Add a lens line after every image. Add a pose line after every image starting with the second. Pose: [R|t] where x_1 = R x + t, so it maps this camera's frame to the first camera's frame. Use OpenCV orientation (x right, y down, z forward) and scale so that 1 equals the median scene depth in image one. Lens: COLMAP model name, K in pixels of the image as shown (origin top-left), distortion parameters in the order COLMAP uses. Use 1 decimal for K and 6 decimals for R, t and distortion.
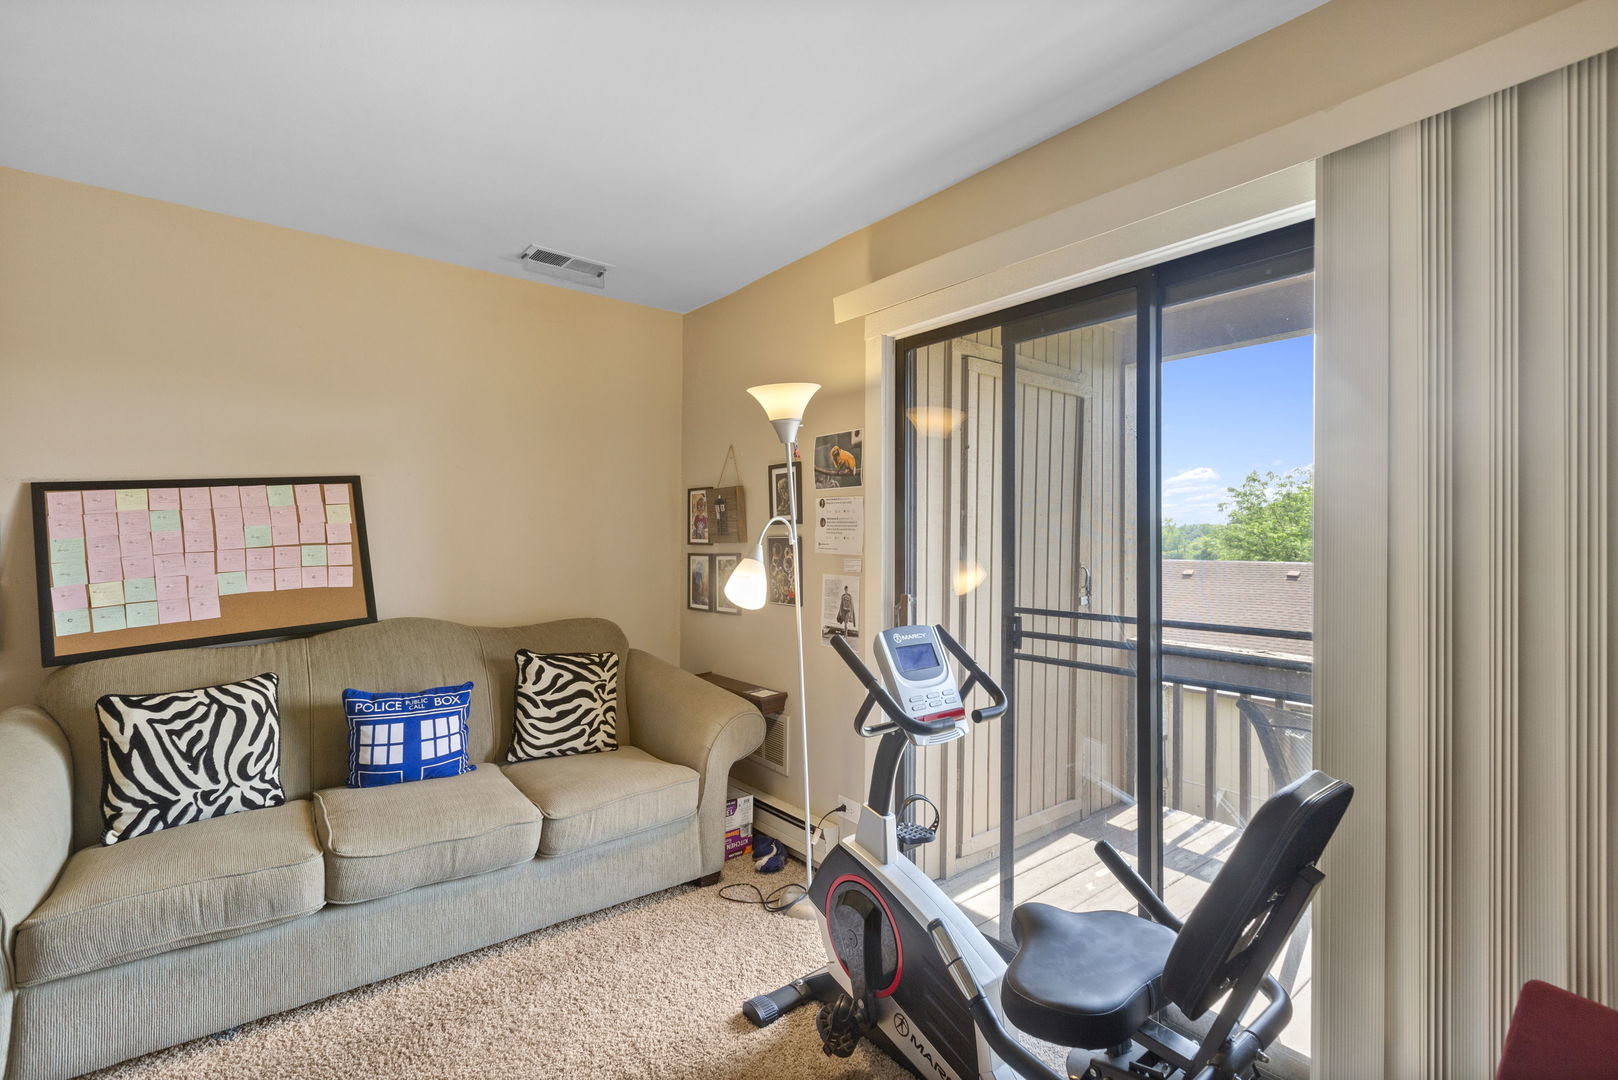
lens RADIAL K [[737.9, 0, 811.4], [0, 737.9, 533.9], [0, 0, 1]] dist [0.008281, -0.000870]
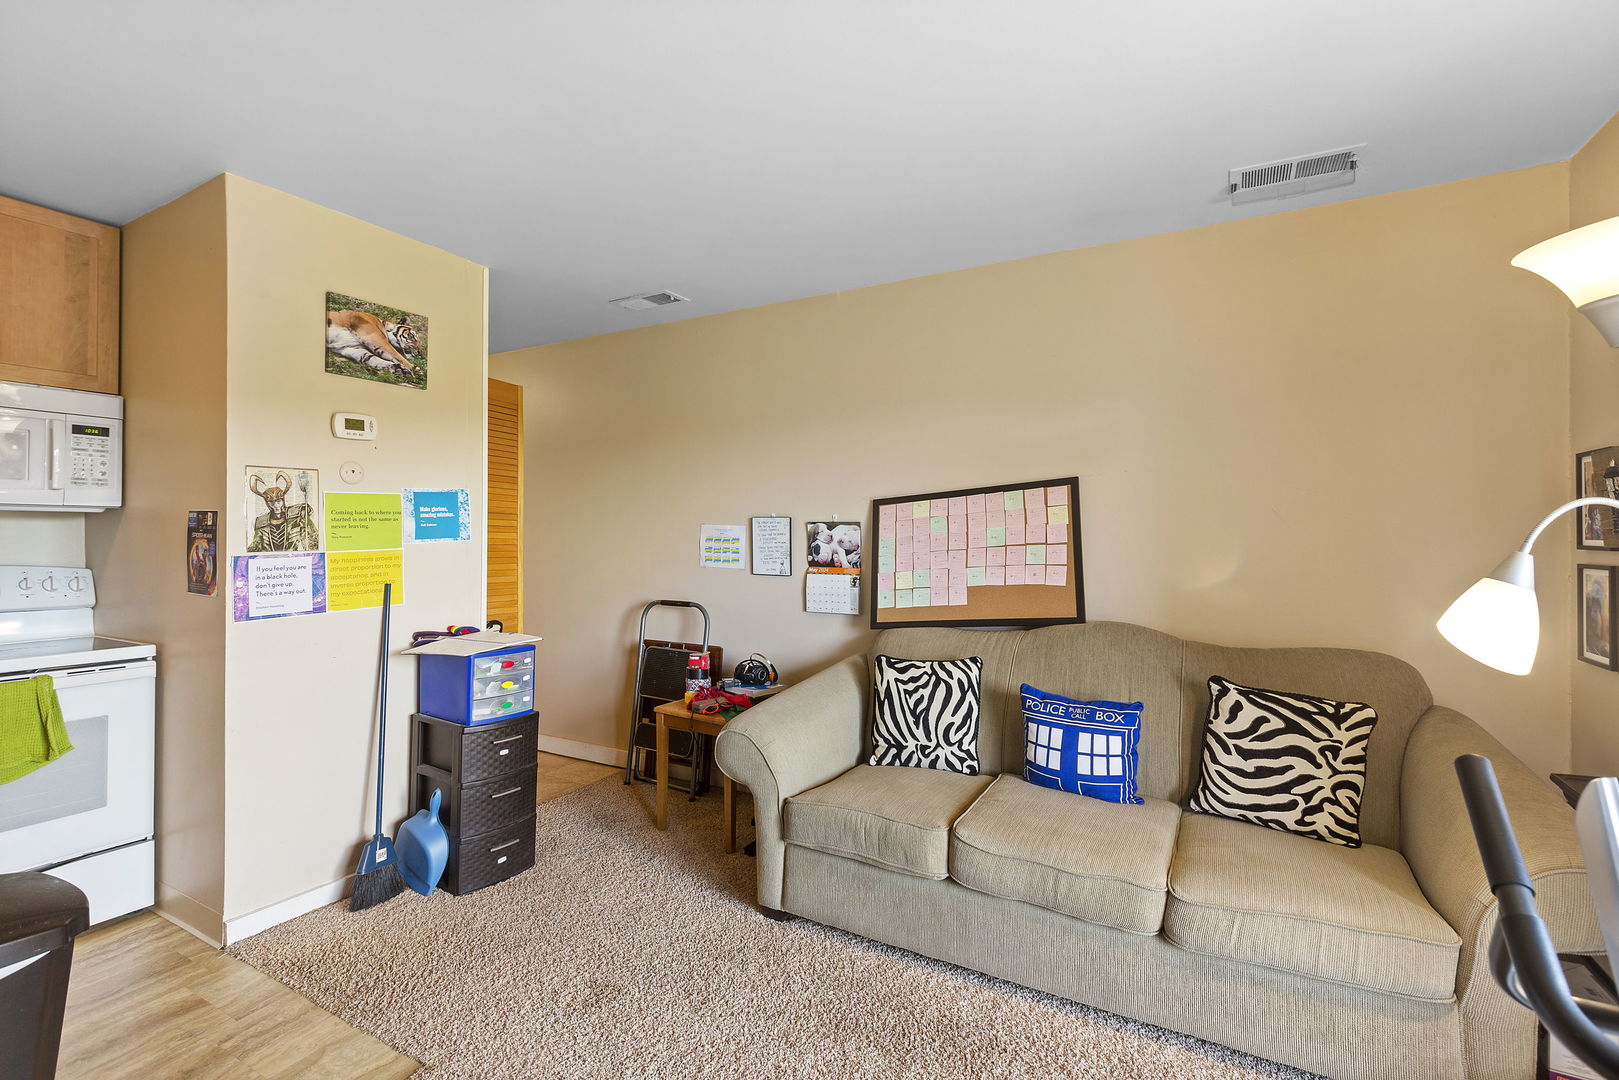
lens RADIAL K [[738.4, 0, 813.0], [0, 738.4, 531.9], [0, 0, 1]] dist [0.008281, -0.000870]
pose [[0.382177, -0.006578, -0.924066, 0.199696], [0.006835, 0.999967, -0.004292, -0.001455], [0.924064, -0.004675, 0.382210, 0.297524]]
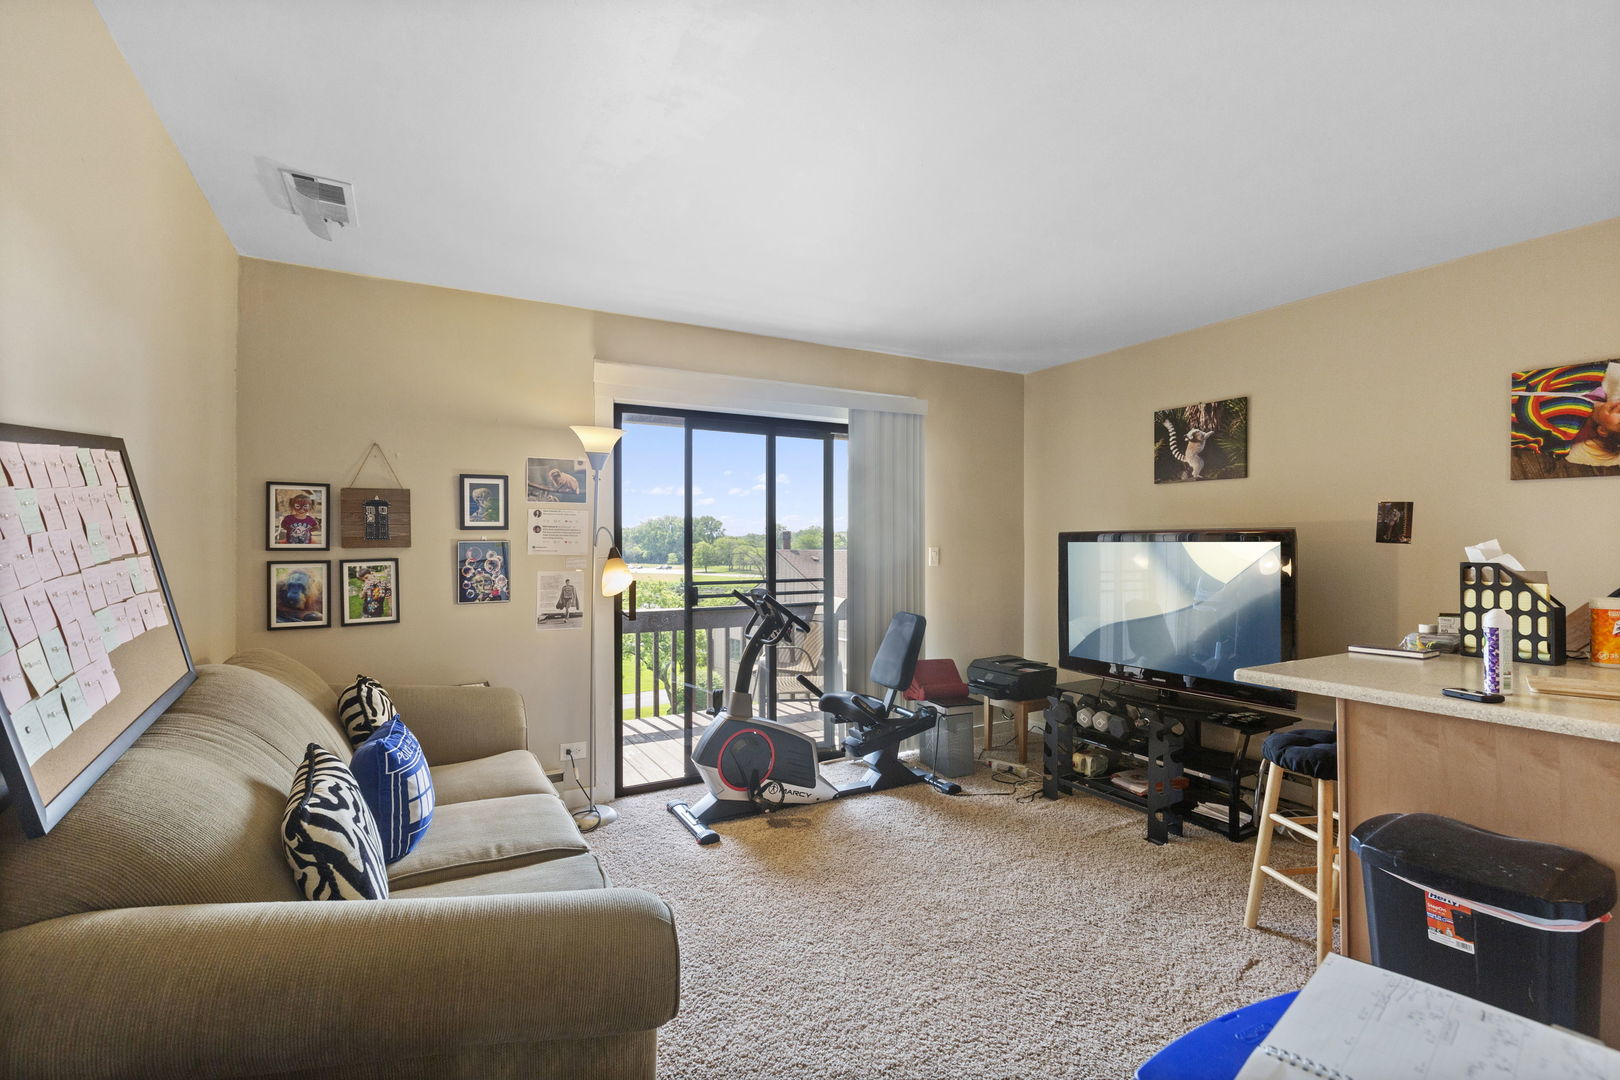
lens RADIAL K [[738.8, 0, 809.5], [0, 738.8, 537.1], [0, 0, 1]] dist [0.008281, -0.000870]
pose [[0.159259, -0.000661, 0.987237, -1.198383], [-0.008235, 0.999964, 0.001998, -0.009638], [-0.987203, -0.008448, 0.159248, 0.393060]]
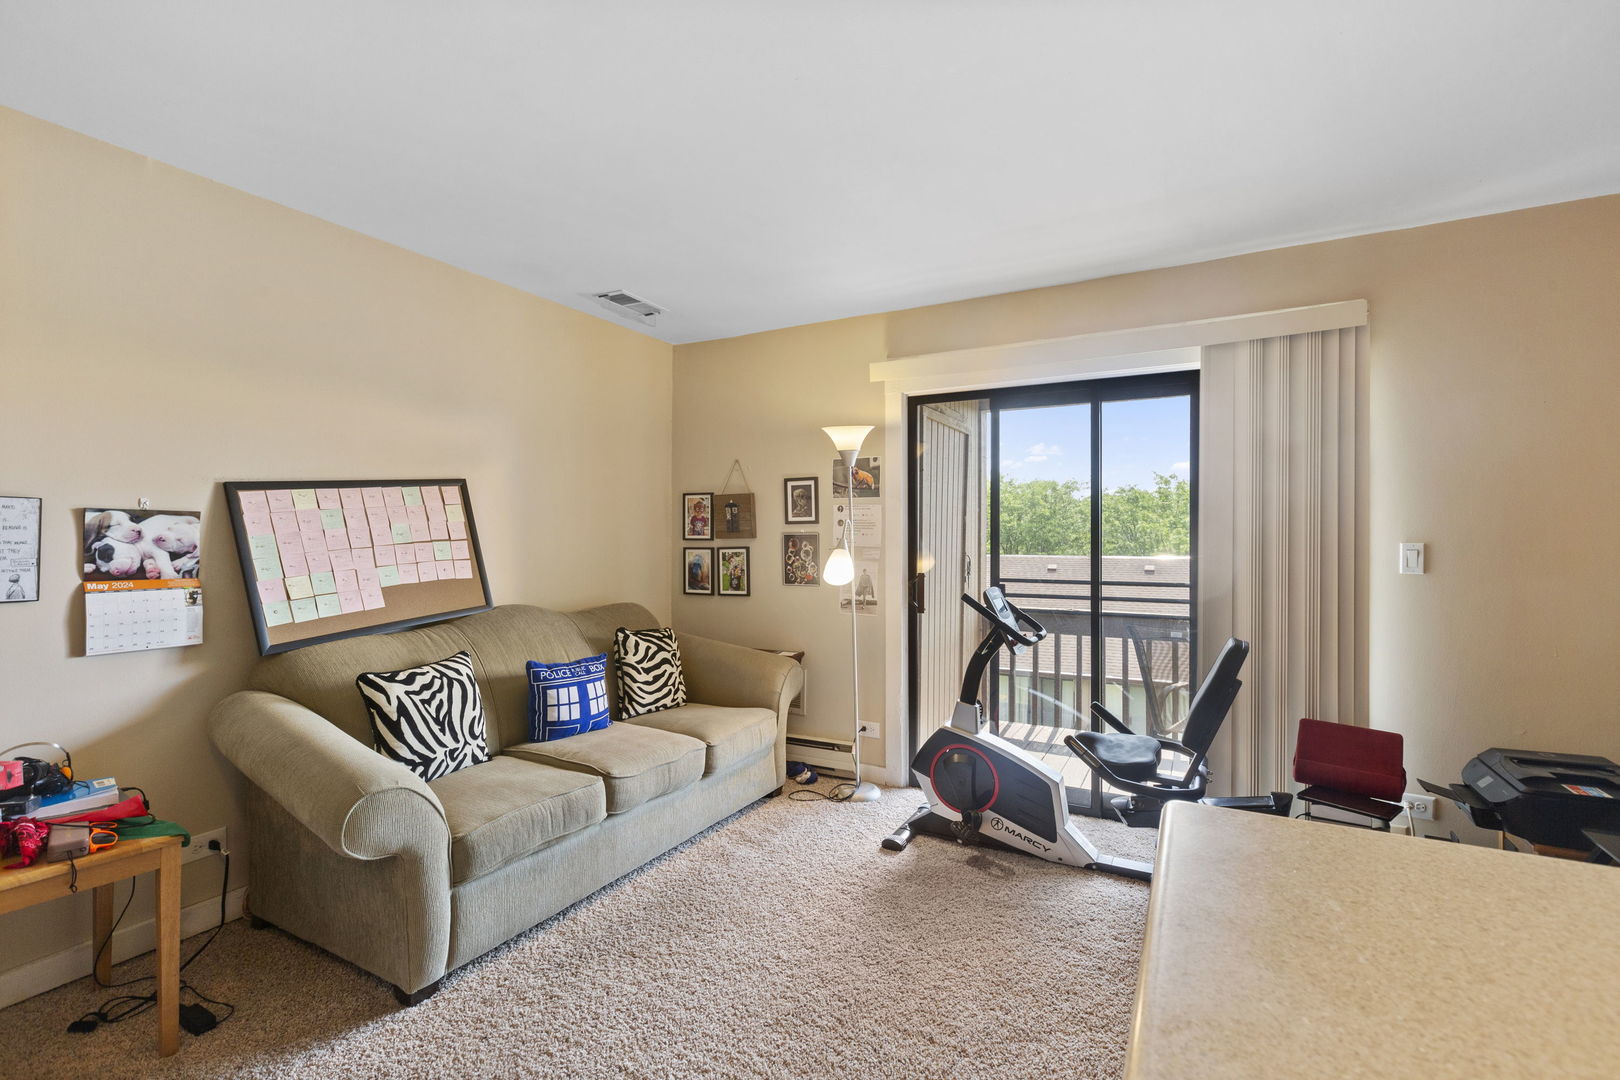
lens RADIAL K [[738.8, 0, 814.4], [0, 738.8, 539.5], [0, 0, 1]] dist [0.008281, -0.000870]
pose [[0.919510, -0.003665, 0.393050, -0.606131], [-0.000732, 0.999939, 0.011036, -0.000222], [-0.393067, -0.010435, 0.919451, -0.247143]]
